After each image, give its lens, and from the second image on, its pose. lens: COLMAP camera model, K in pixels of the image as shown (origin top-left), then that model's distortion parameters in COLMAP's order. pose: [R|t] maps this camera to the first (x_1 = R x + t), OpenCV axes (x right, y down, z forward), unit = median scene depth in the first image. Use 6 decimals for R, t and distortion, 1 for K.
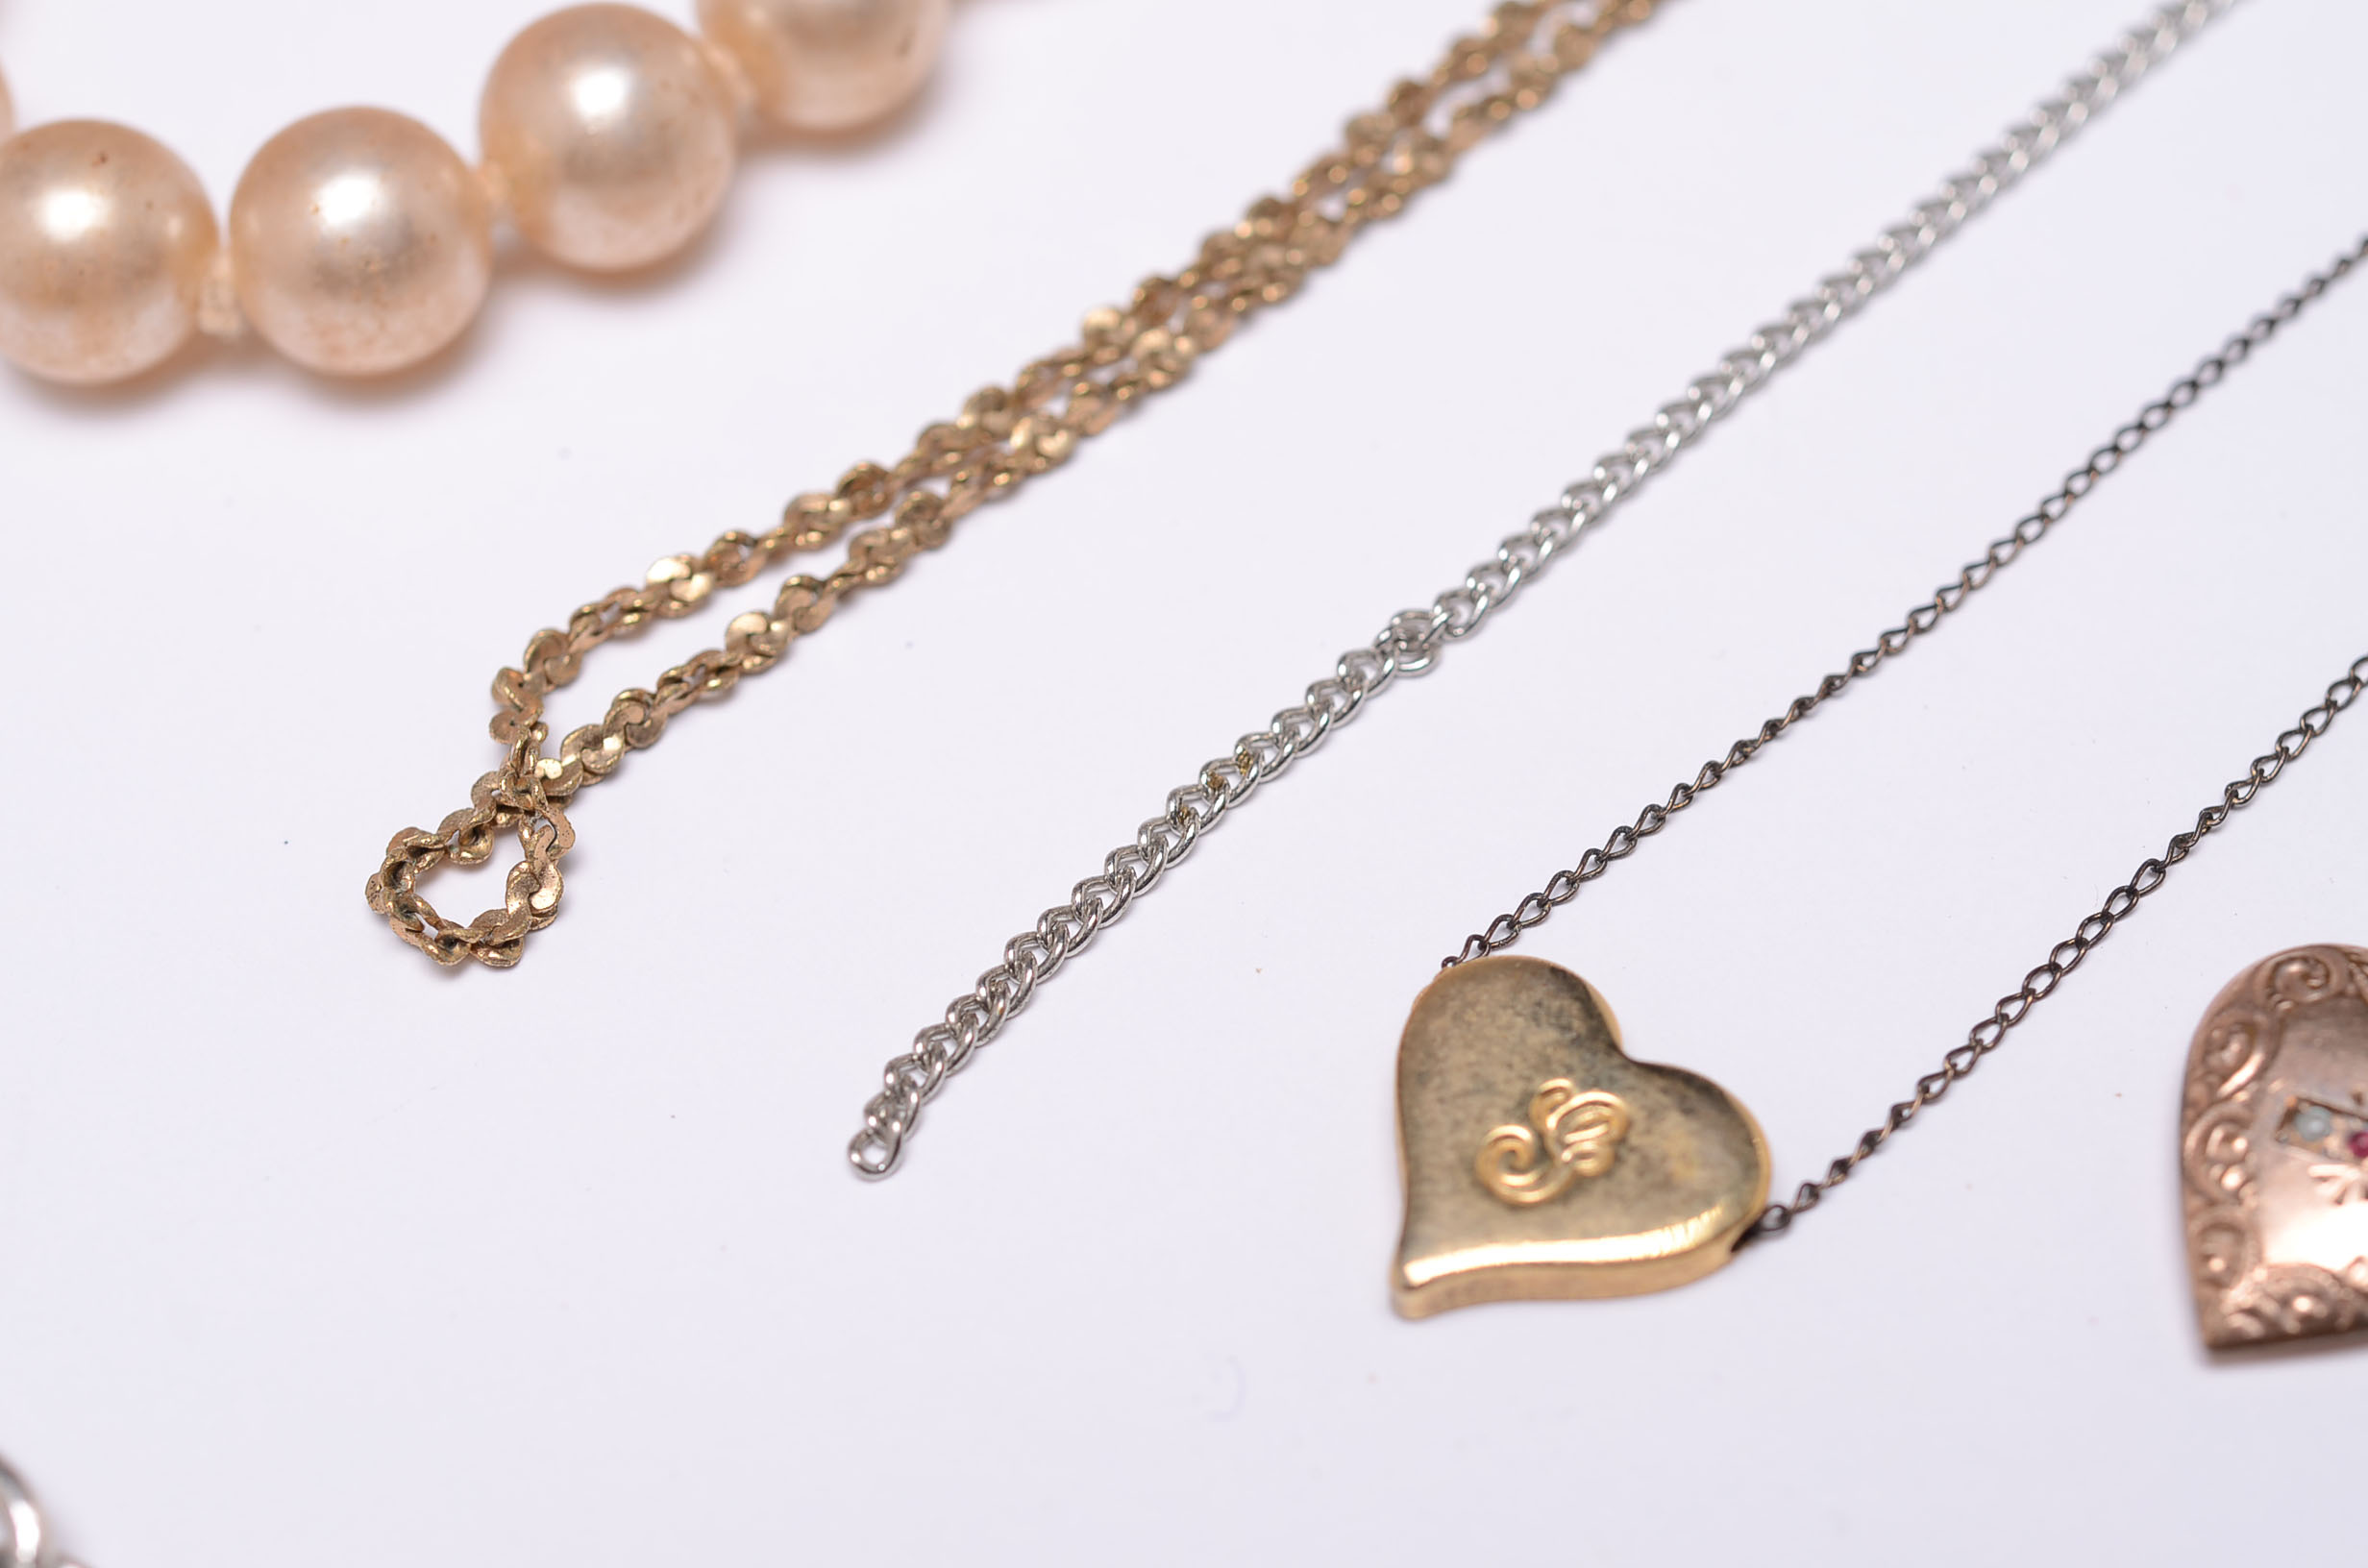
lens RADIAL K [[6481.1, 0, 1188.9], [0, 6481.1, 779.8], [0, 0, 1]] dist [-0.065797, 0.000000]
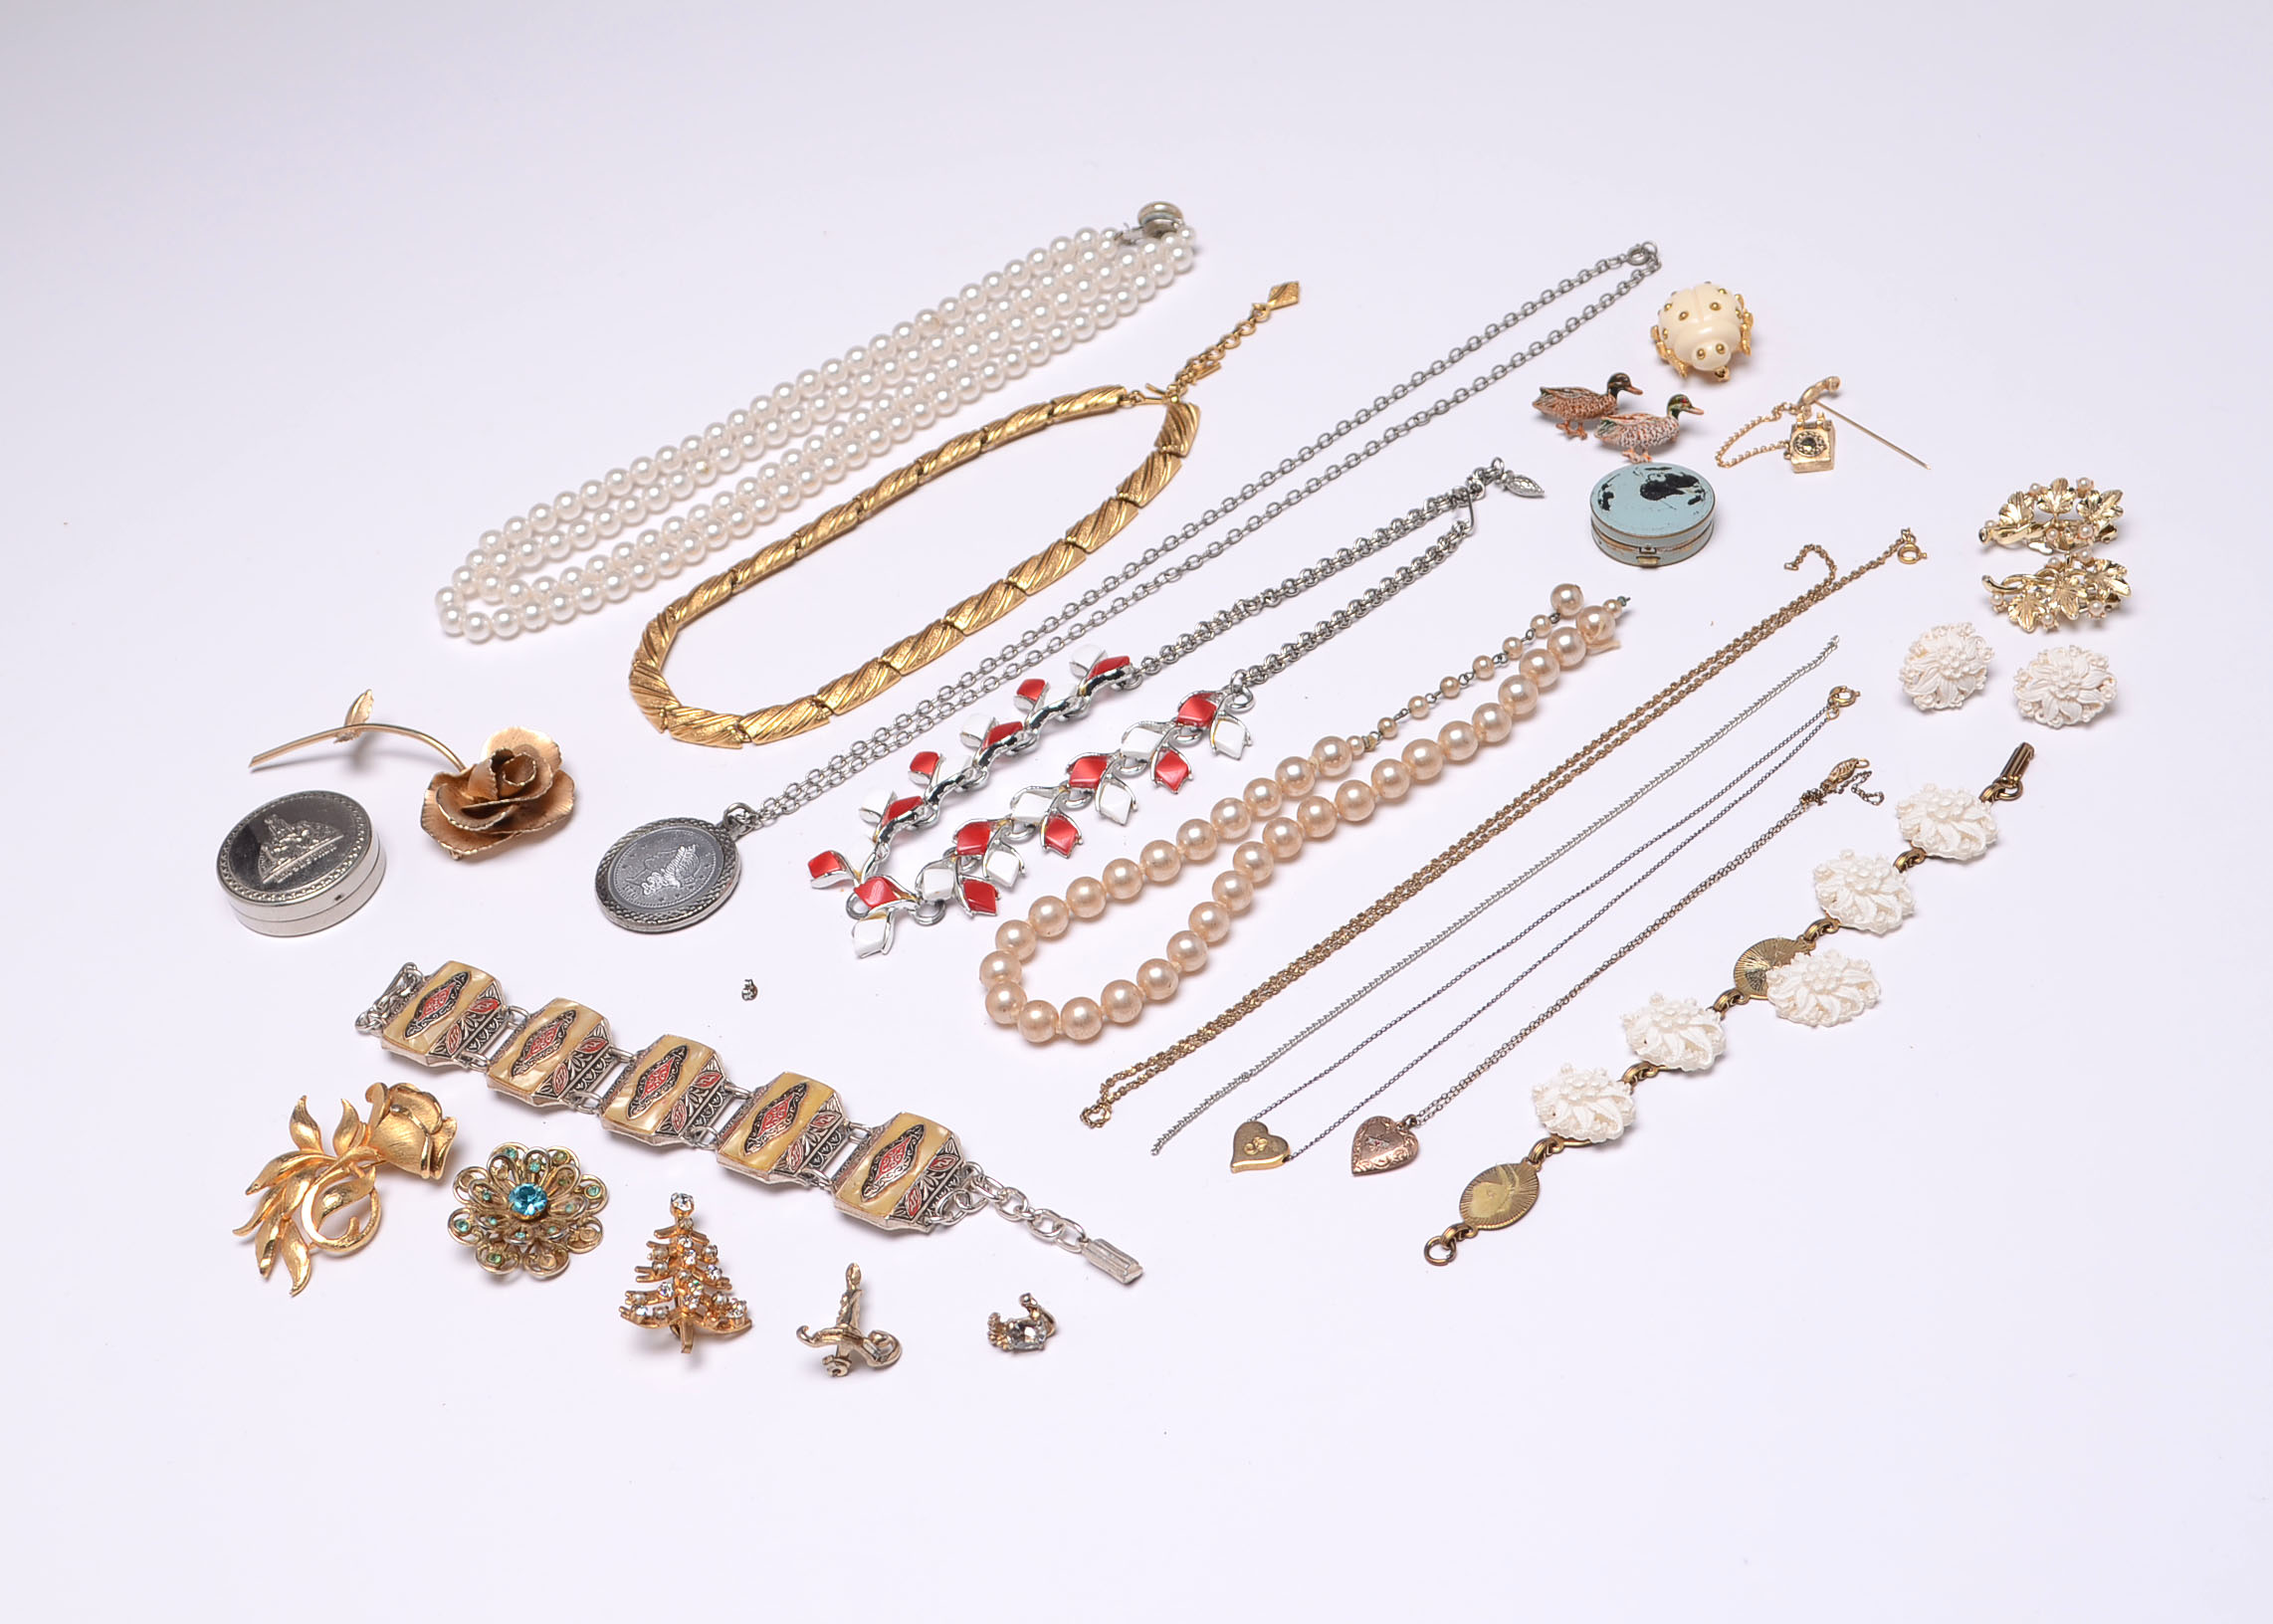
lens RADIAL K [[3371.9, 0, 1135.8], [0, 3371.9, 810.0], [0, 0, 1]] dist [-0.002750, 0.000000]
pose [[0.986557, -0.033119, -0.160027, 0.453382], [0.001225, 0.980719, -0.195420, 0.357215], [0.163414, 0.192597, 0.967575, -2.188208]]
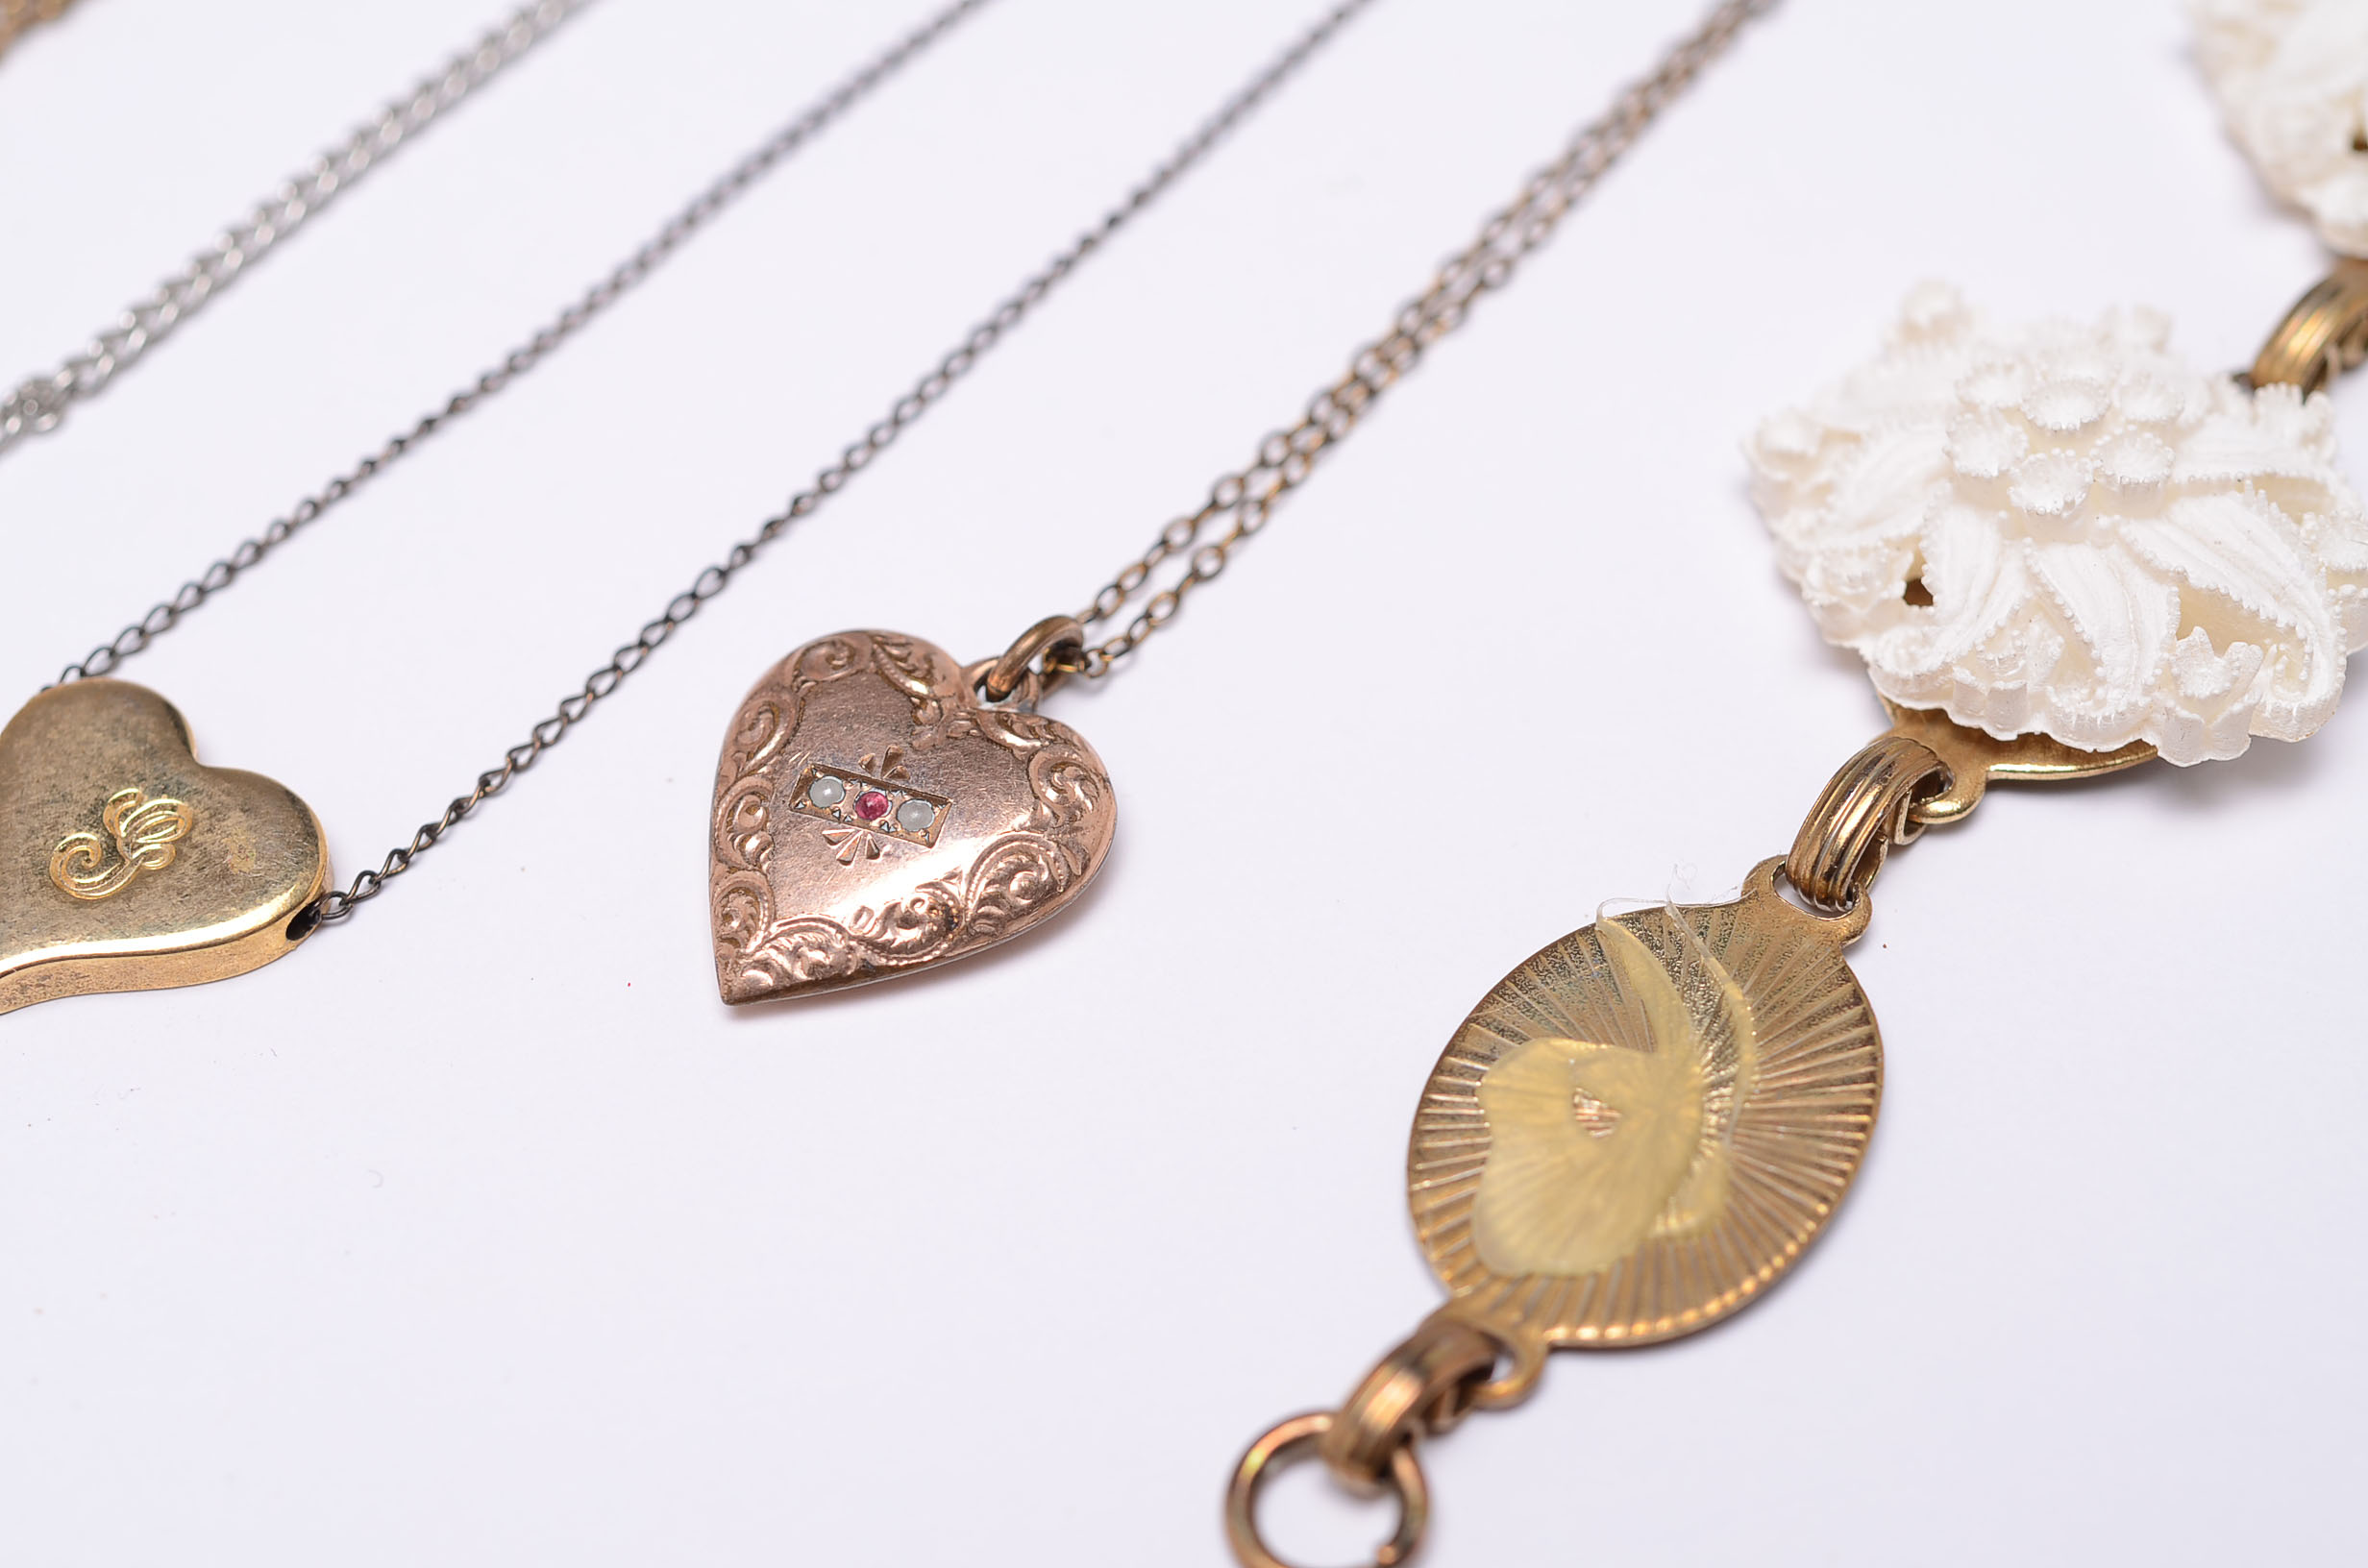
lens RADIAL K [[6481.1, 0, 1181.3], [0, 6481.1, 779.7], [0, 0, 1]] dist [-0.065797, 0.000000]
pose [[0.998238, -0.048436, 0.034280, 0.179566], [0.049035, 0.998655, -0.016844, 0.066365], [-0.033418, 0.018495, 0.999270, -0.065560]]
